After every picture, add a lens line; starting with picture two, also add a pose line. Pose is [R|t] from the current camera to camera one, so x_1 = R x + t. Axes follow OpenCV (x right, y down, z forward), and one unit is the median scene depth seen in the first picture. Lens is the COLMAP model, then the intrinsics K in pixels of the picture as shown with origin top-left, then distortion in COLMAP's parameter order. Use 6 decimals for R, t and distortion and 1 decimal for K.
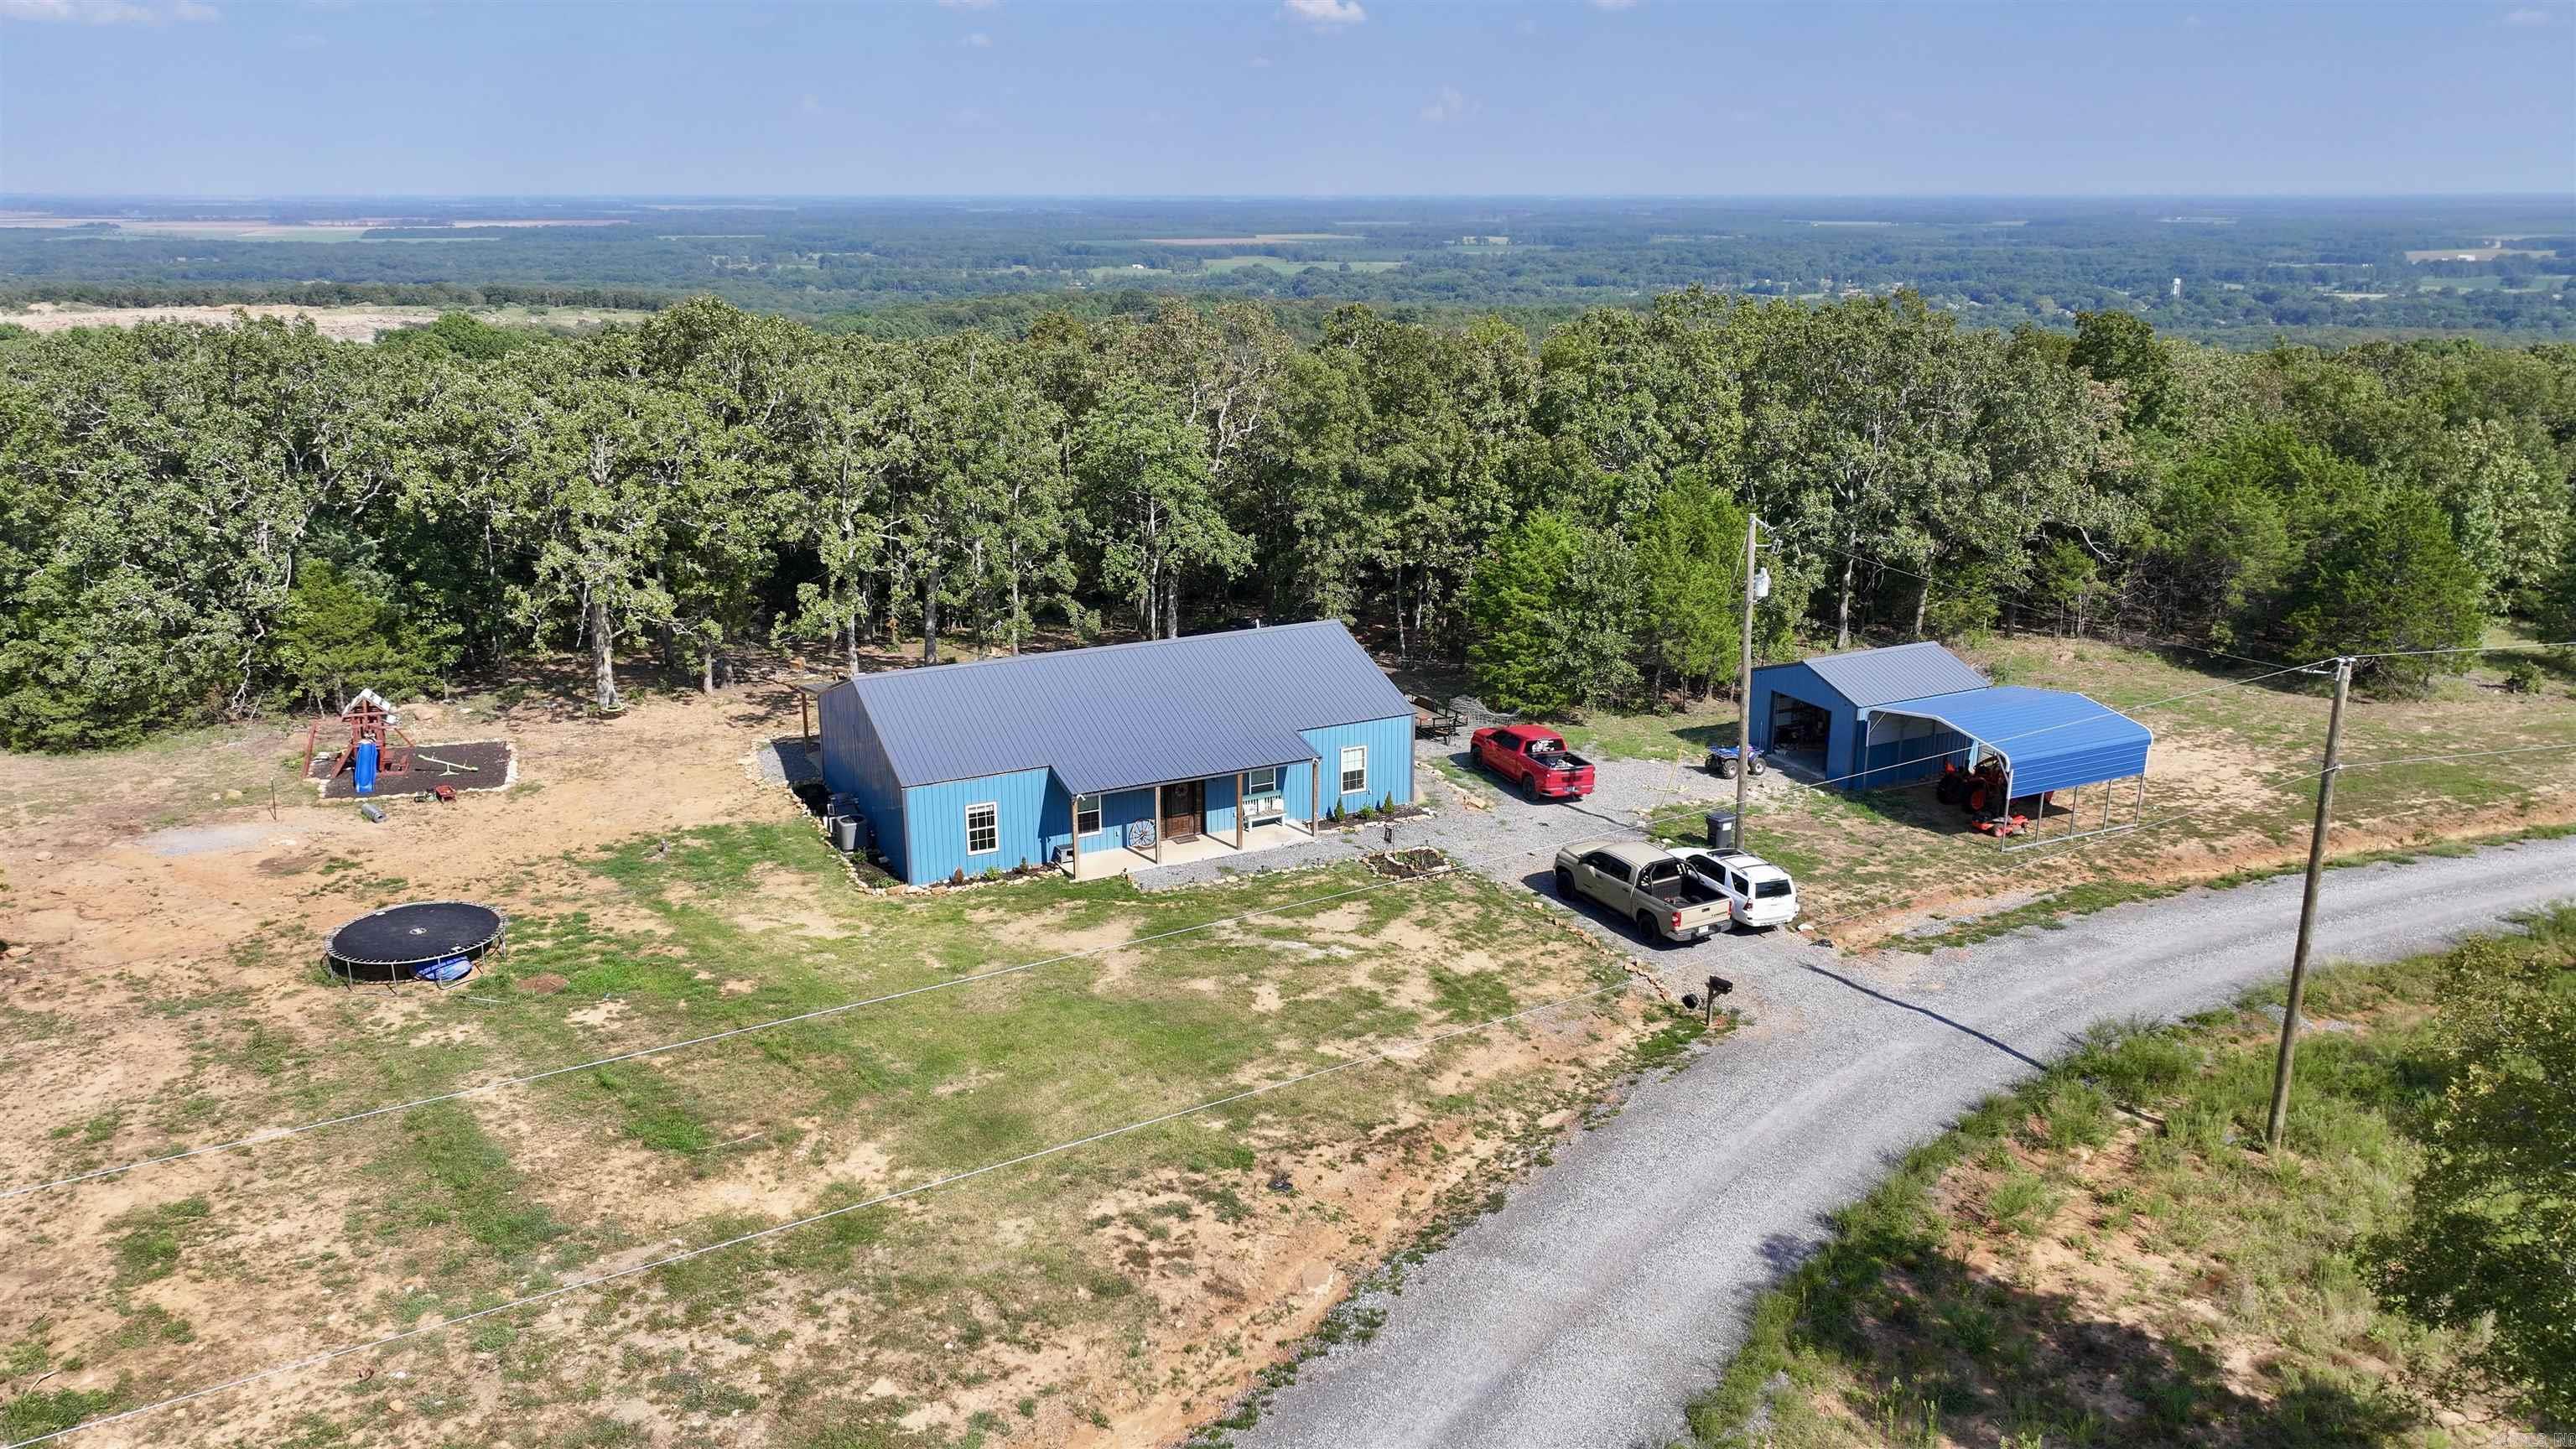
lens RADIAL K [[1809.9, 0, 1293.2], [0, 1809.9, 707.6], [0, 0, 1]] dist [-0.002058, 0.017172]
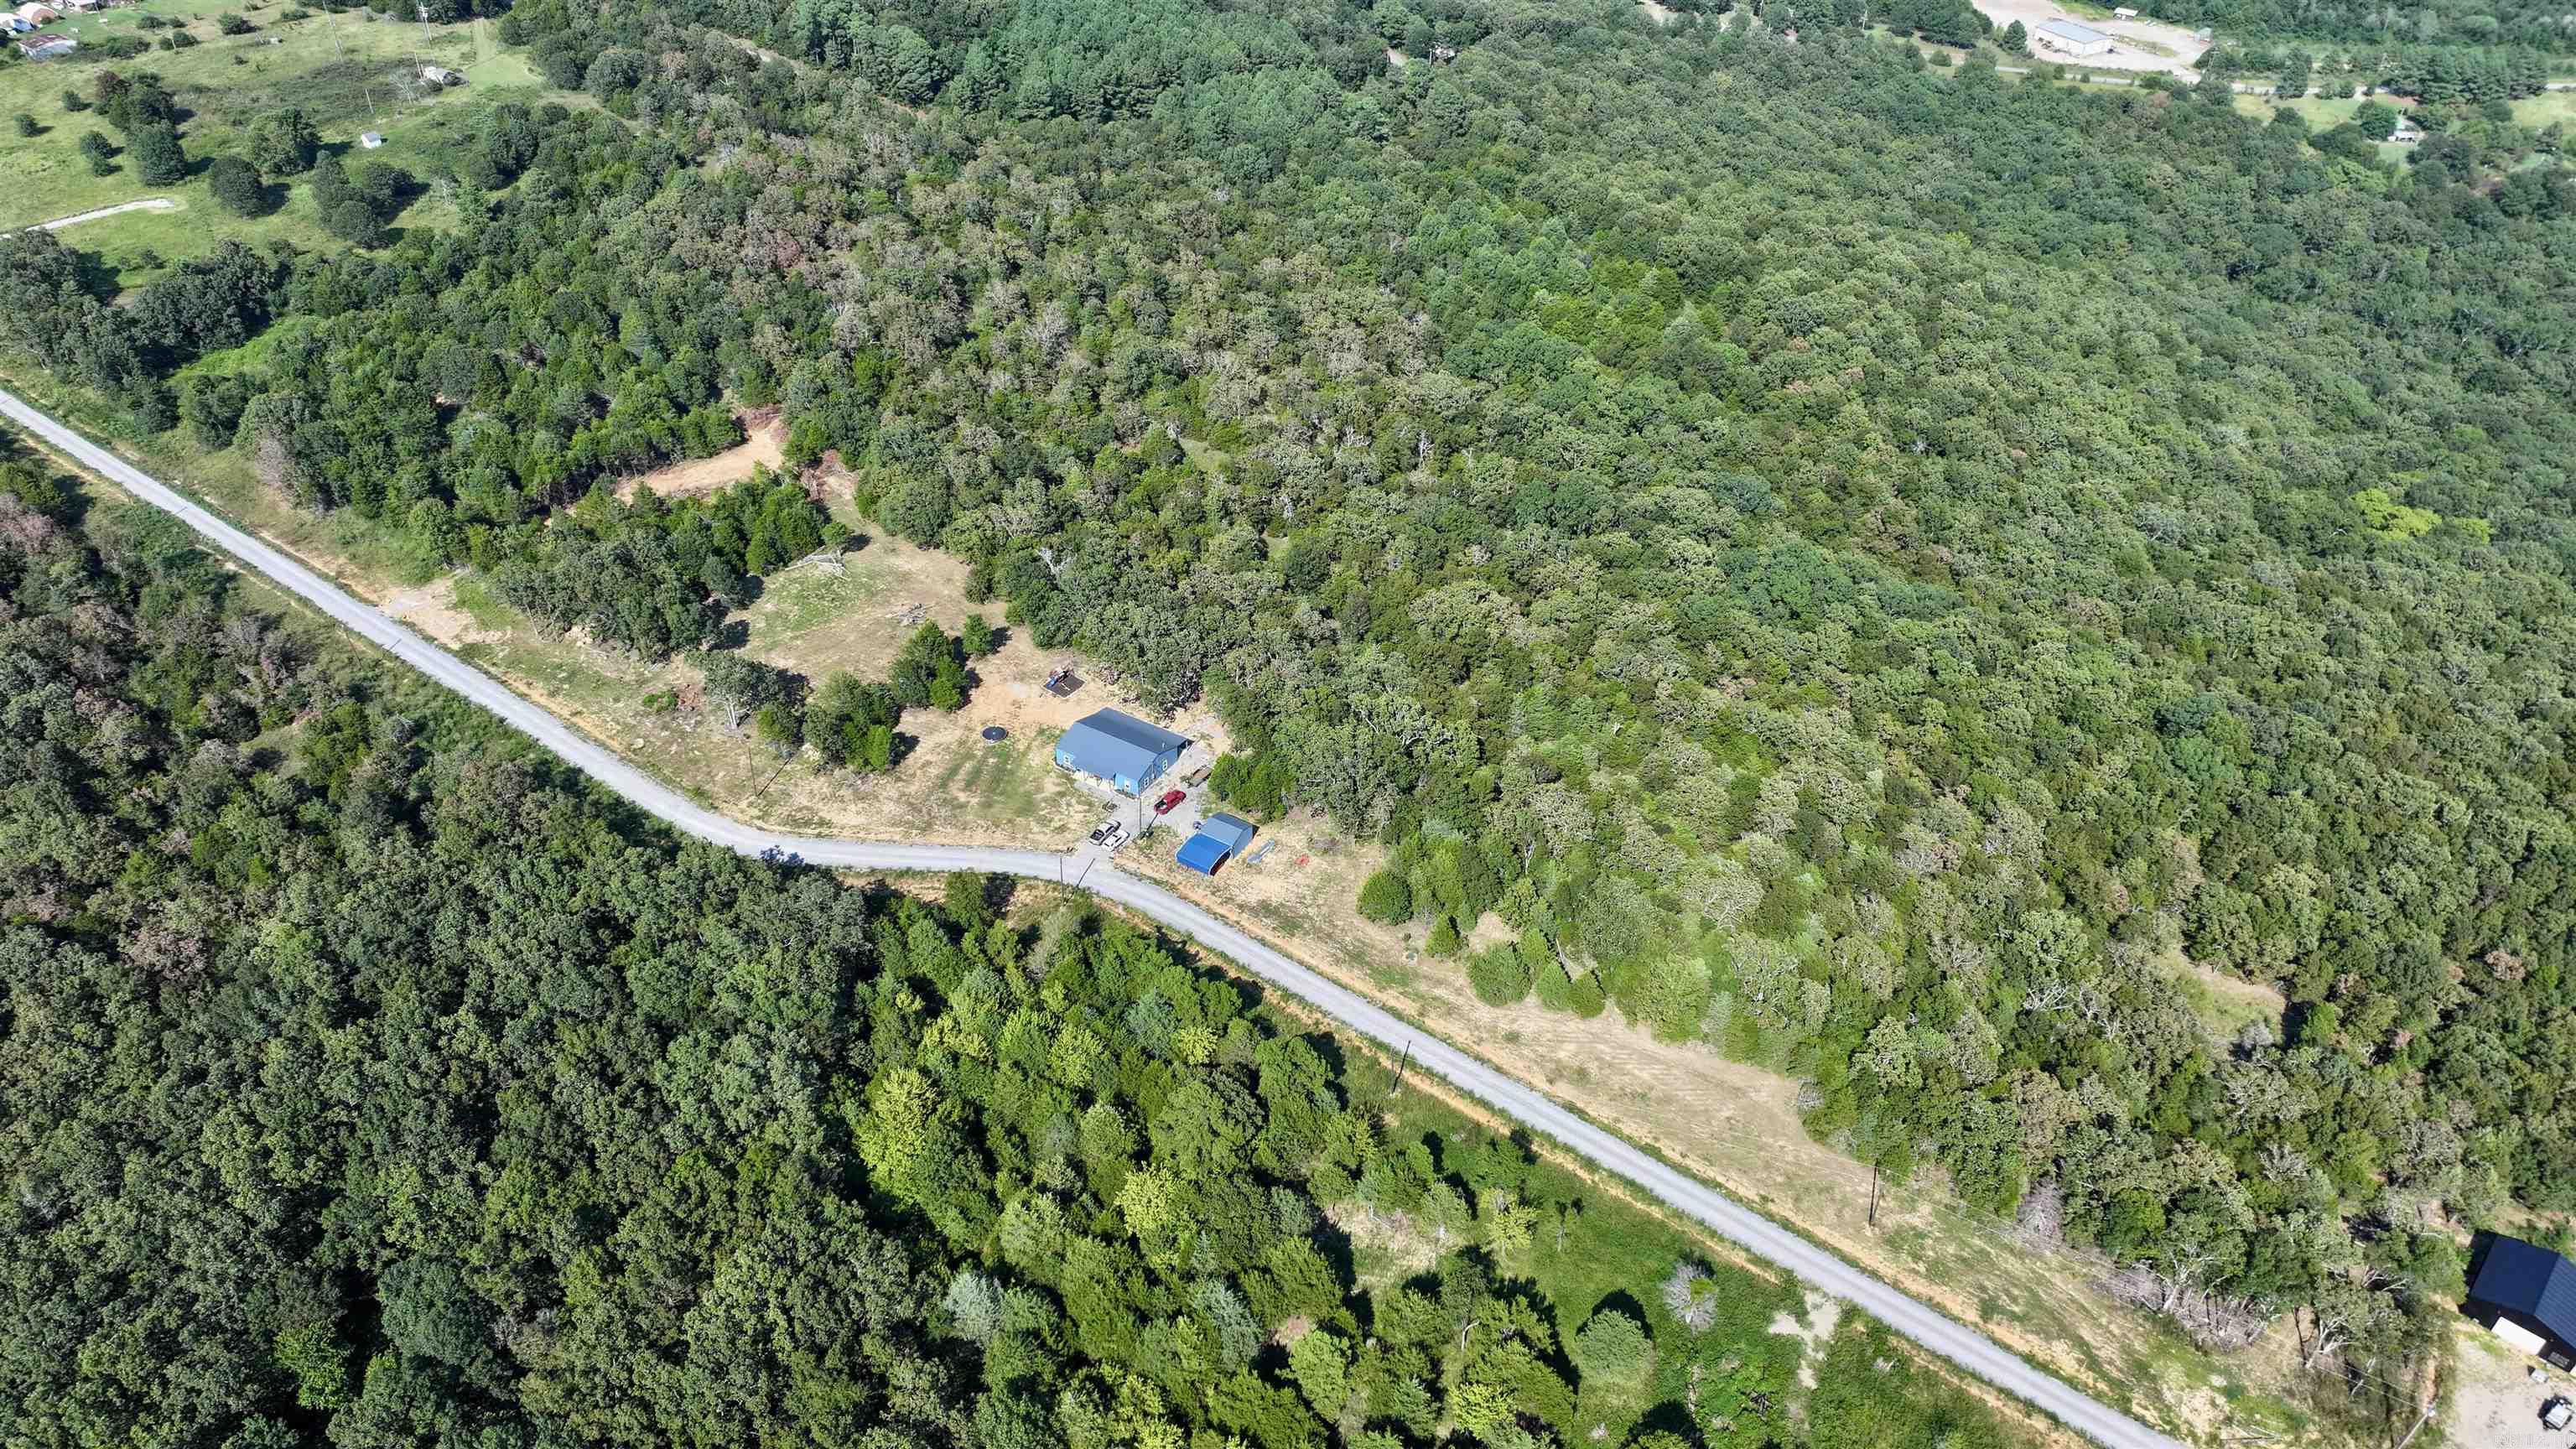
lens RADIAL K [[1809.9, 0, 1293.2], [0, 1809.9, 707.6], [0, 0, 1]] dist [-0.002058, 0.017172]
pose [[0.523163, 0.512652, -0.680800, 3.244337], [-0.238929, 0.855035, 0.460248, -2.329233], [0.818055, -0.078122, 0.569810, -1.330353]]
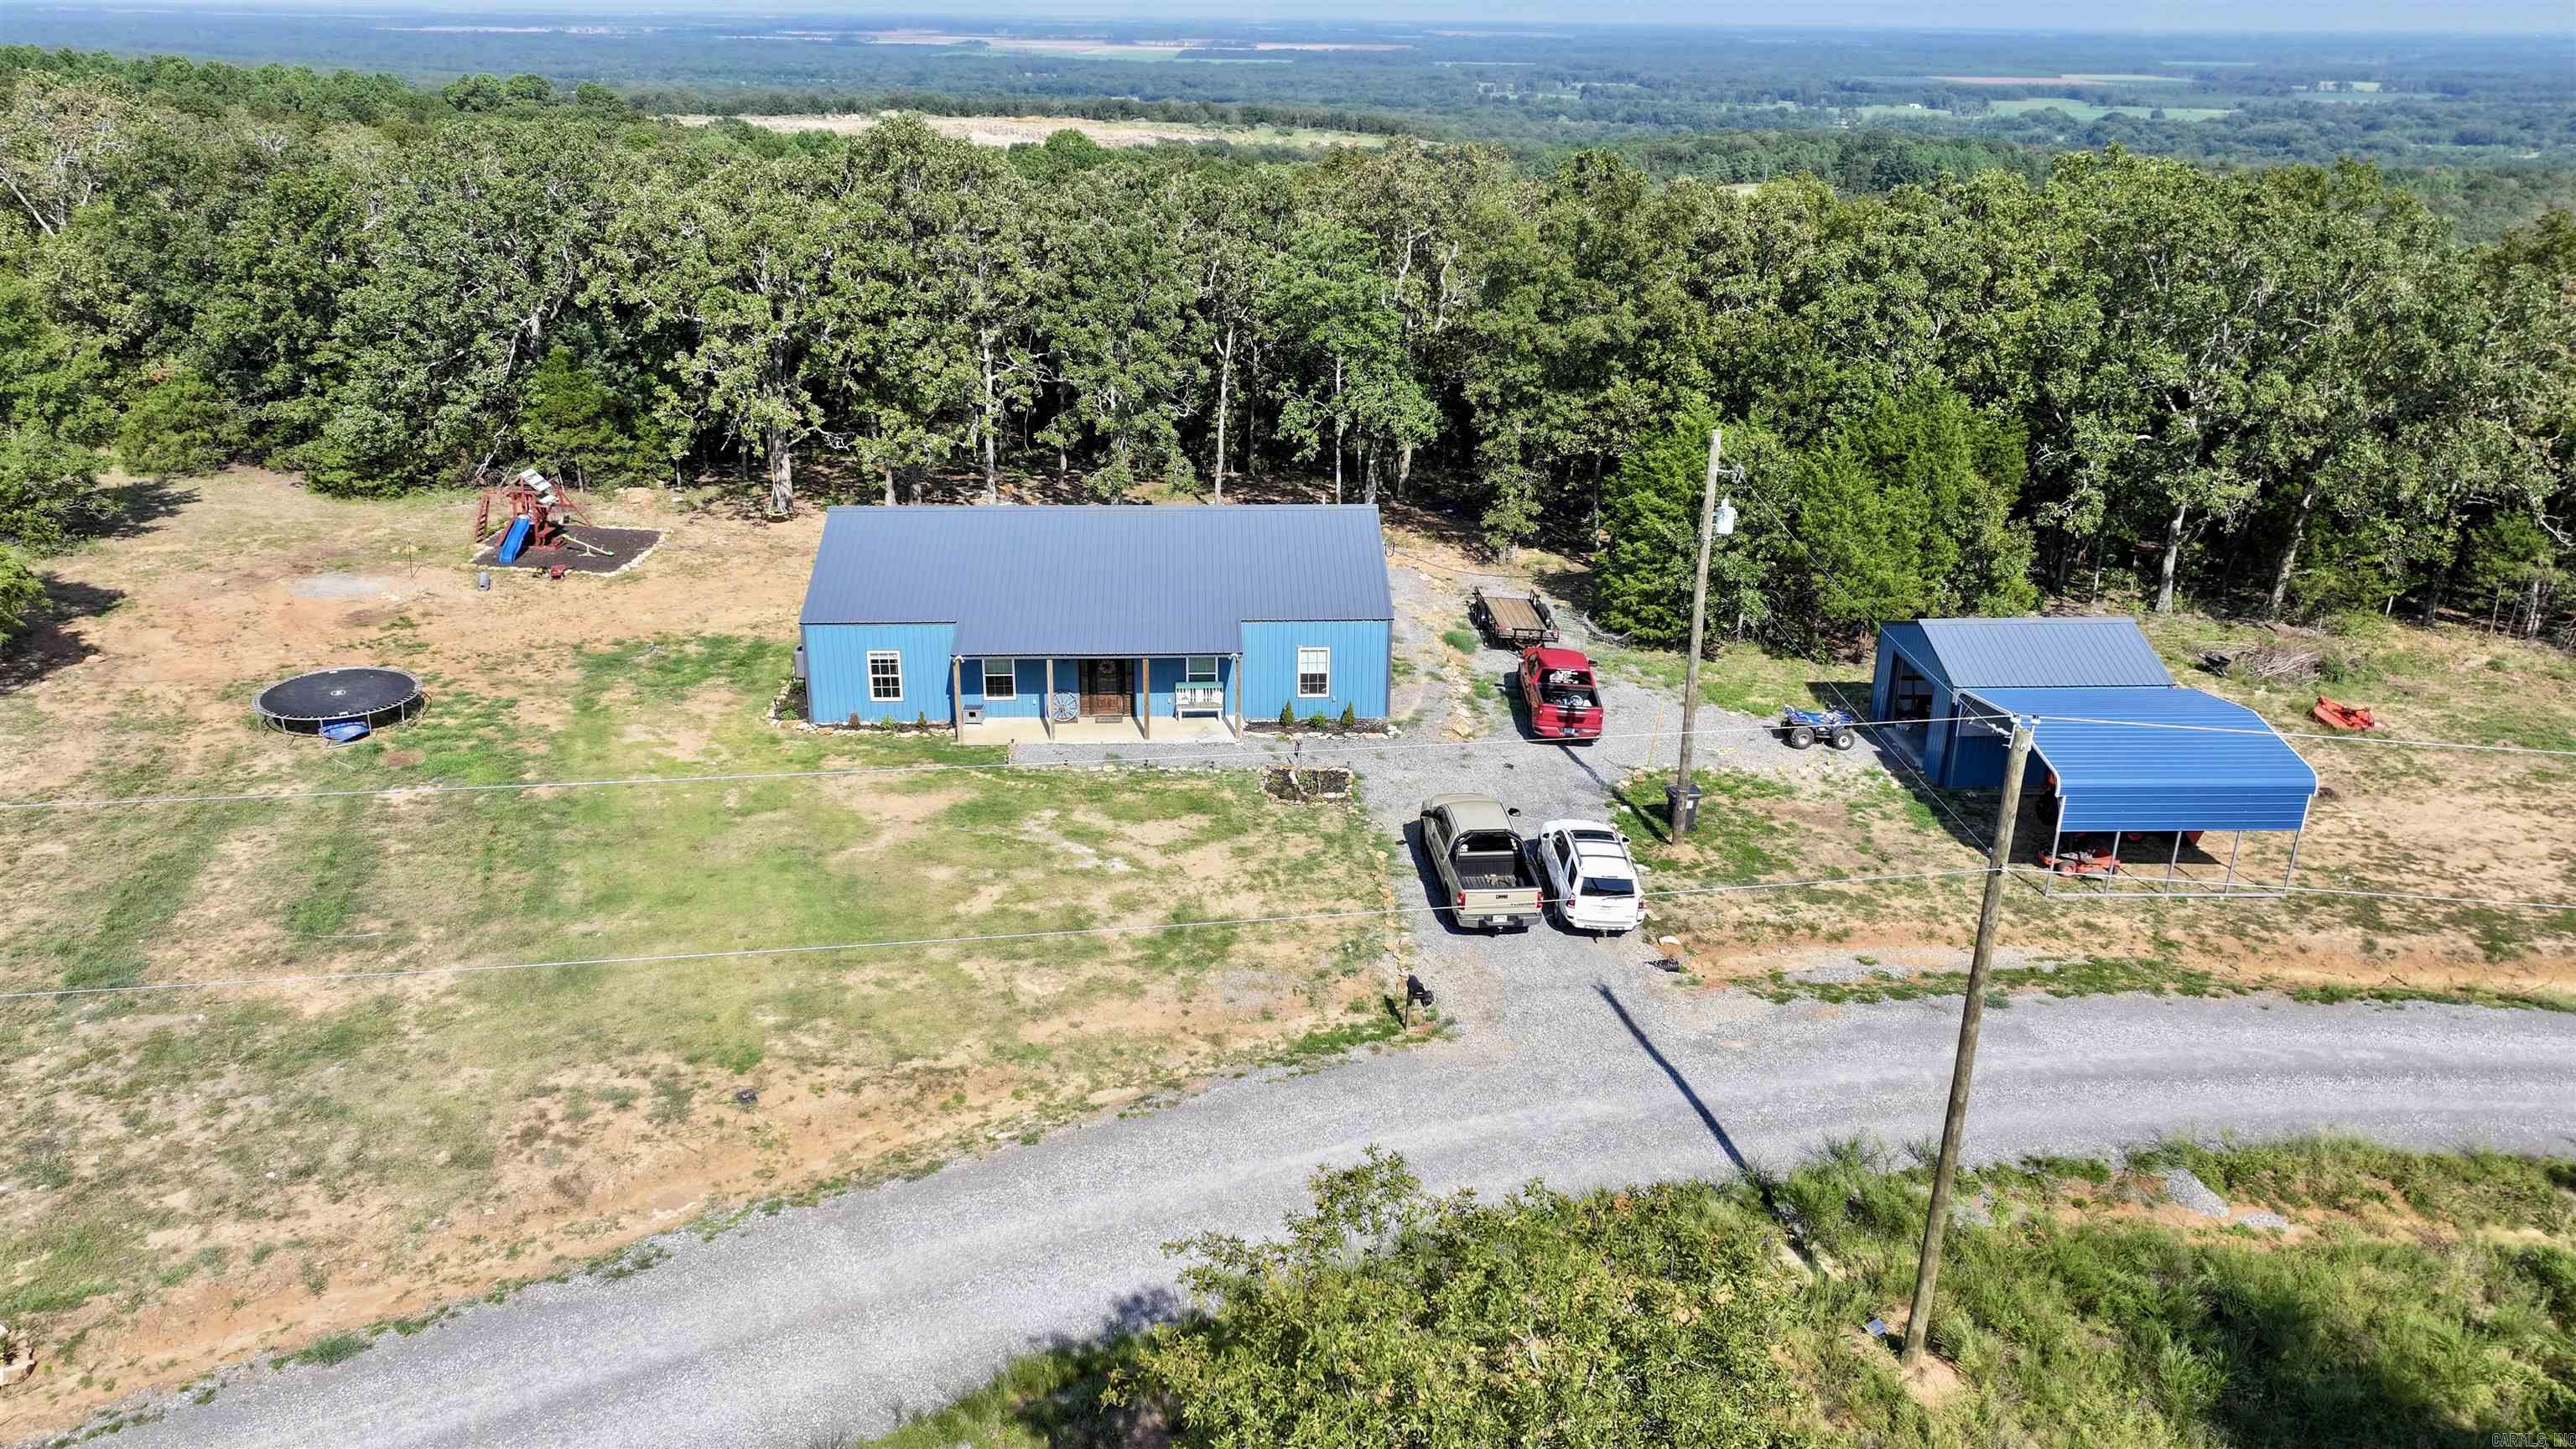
lens RADIAL K [[1809.9, 0, 1293.2], [0, 1809.9, 707.6], [0, 0, 1]] dist [-0.002058, 0.017172]
pose [[0.918909, 0.152559, -0.363774, 0.319868], [-0.121054, 0.986749, 0.108034, -0.040164], [0.375436, -0.055237, 0.925201, 0.141150]]
